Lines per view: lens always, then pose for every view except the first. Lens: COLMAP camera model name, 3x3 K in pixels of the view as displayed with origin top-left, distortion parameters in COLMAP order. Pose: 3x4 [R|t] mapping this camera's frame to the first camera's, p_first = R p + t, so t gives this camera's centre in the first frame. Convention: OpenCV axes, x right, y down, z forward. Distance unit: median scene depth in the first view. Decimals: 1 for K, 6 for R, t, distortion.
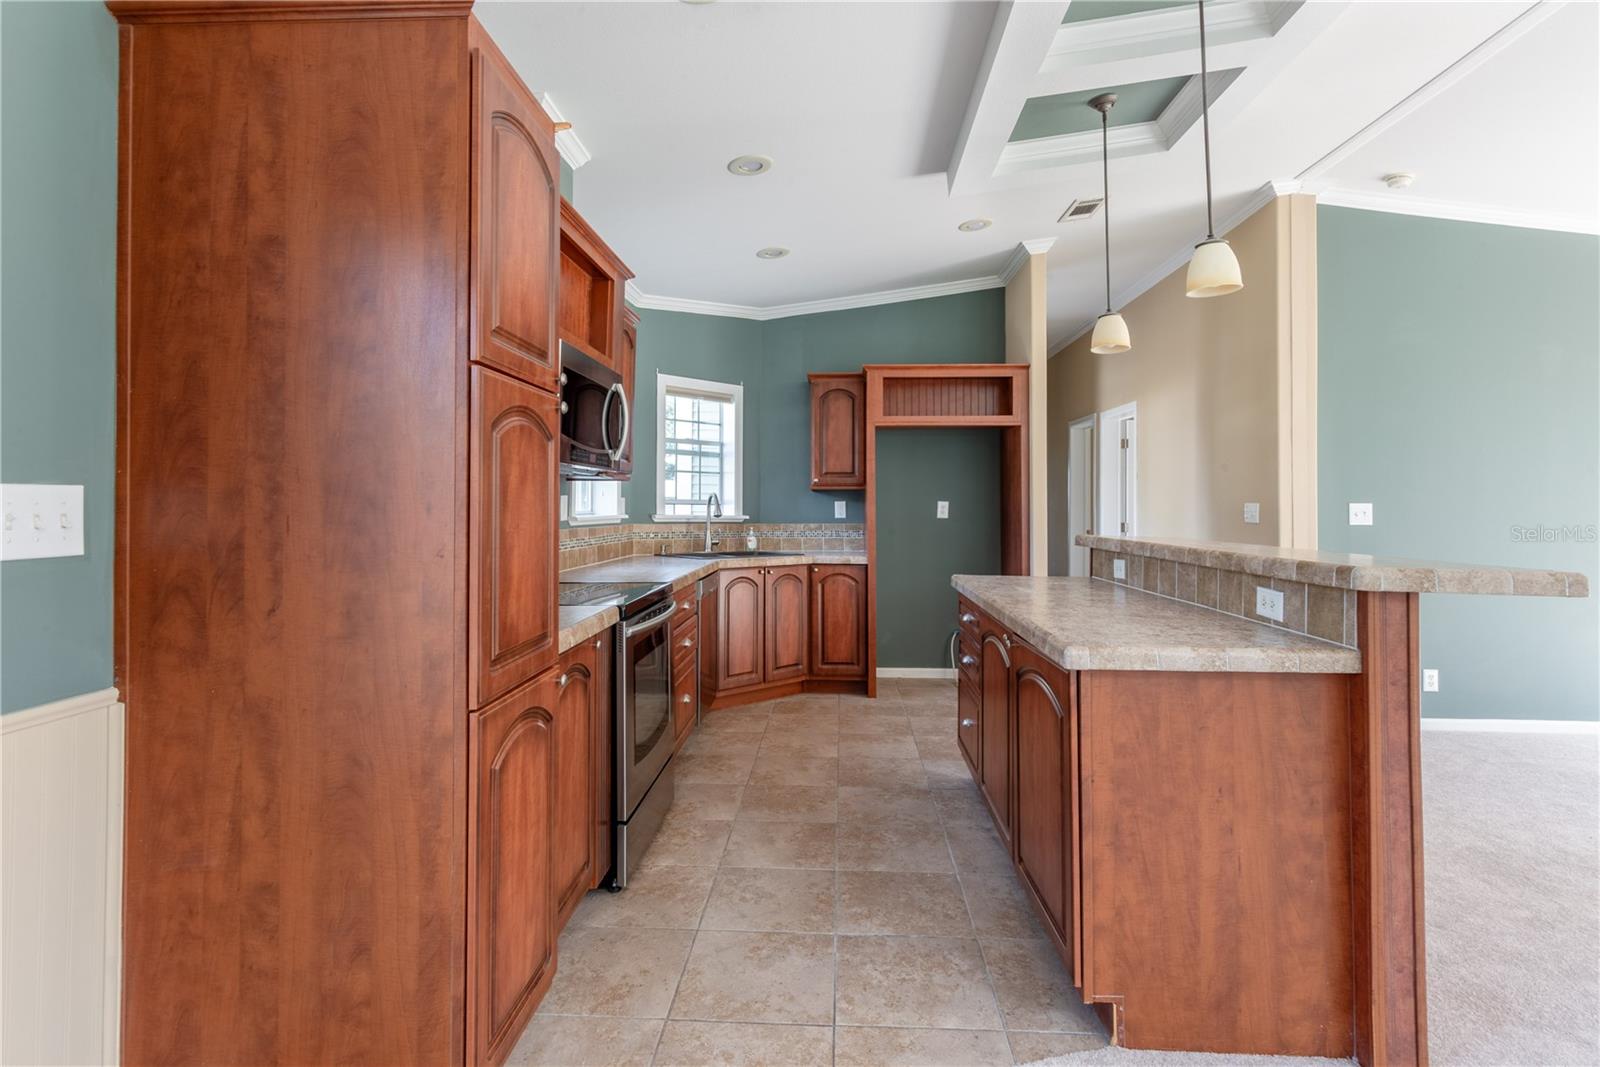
lens RADIAL K [[802.1, 0, 784.3], [0, 802.1, 488.7], [0, 0, 1]] dist [-0.005614, 0.002530]
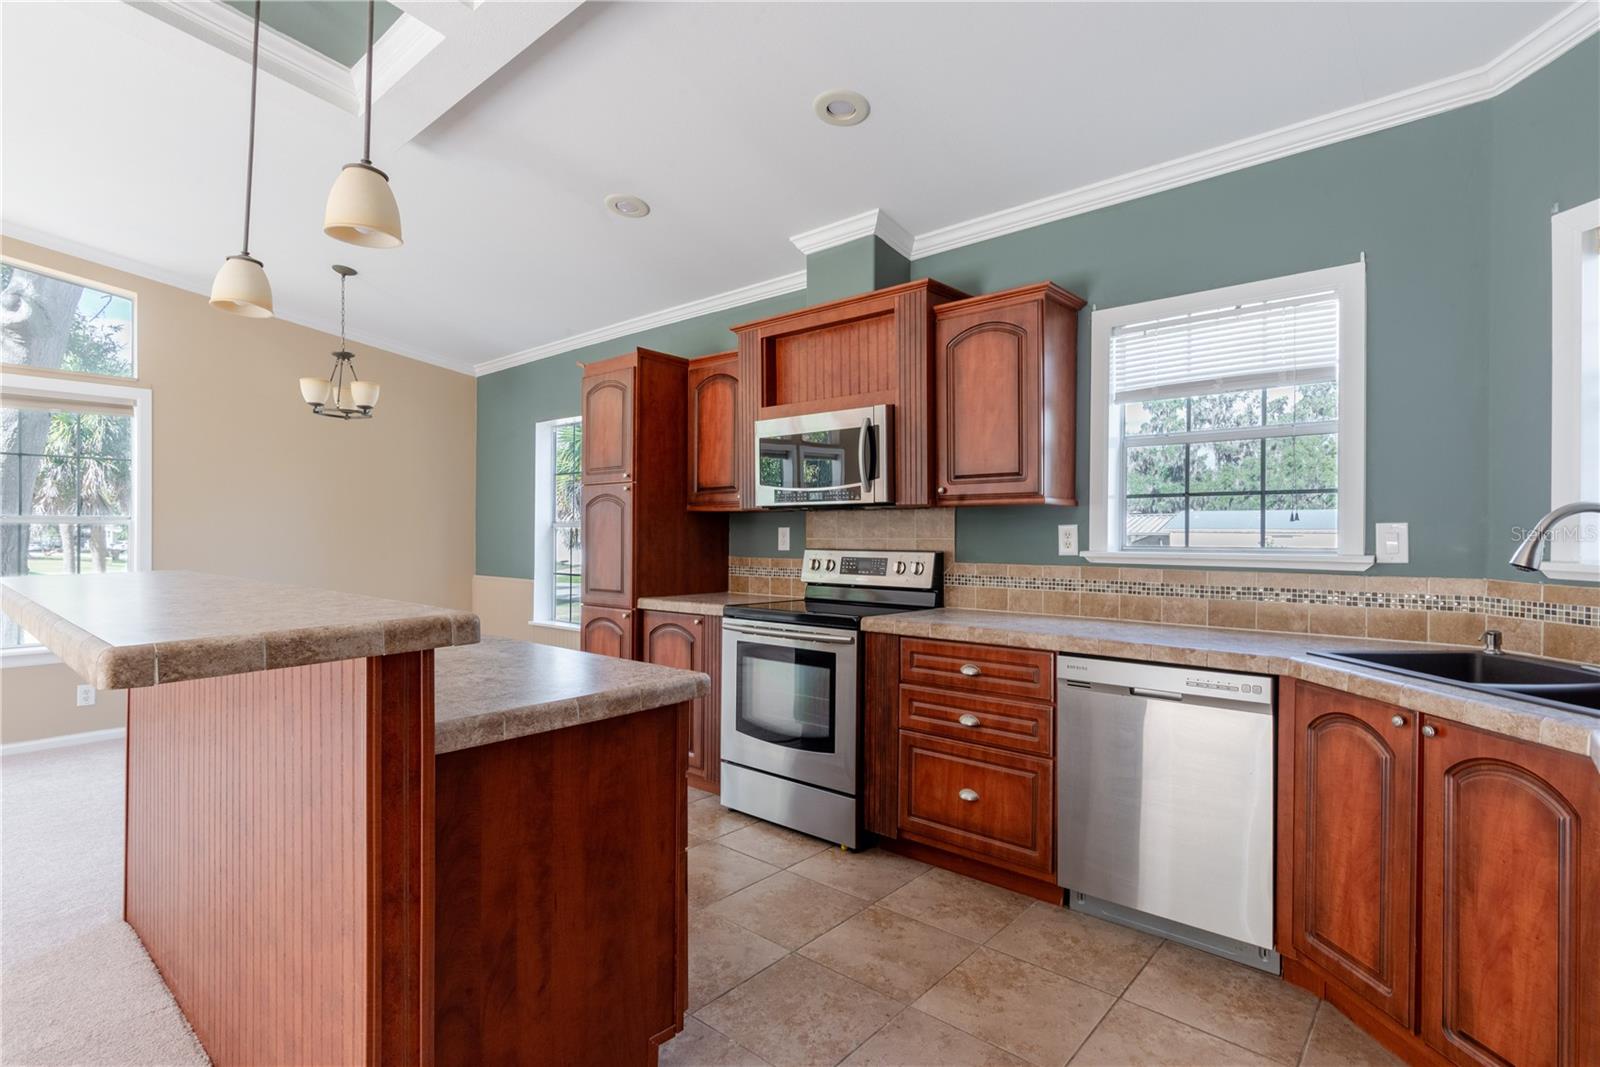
lens RADIAL K [[802.1, 0, 831.2], [0, 802.1, 534.4], [0, 0, 1]] dist [-0.005614, 0.002530]
pose [[-0.593917, -0.008267, -0.804484, 0.954700], [0.011115, 0.999767, -0.018479, 0.054197], [0.804449, -0.019917, -0.593687, 2.308680]]
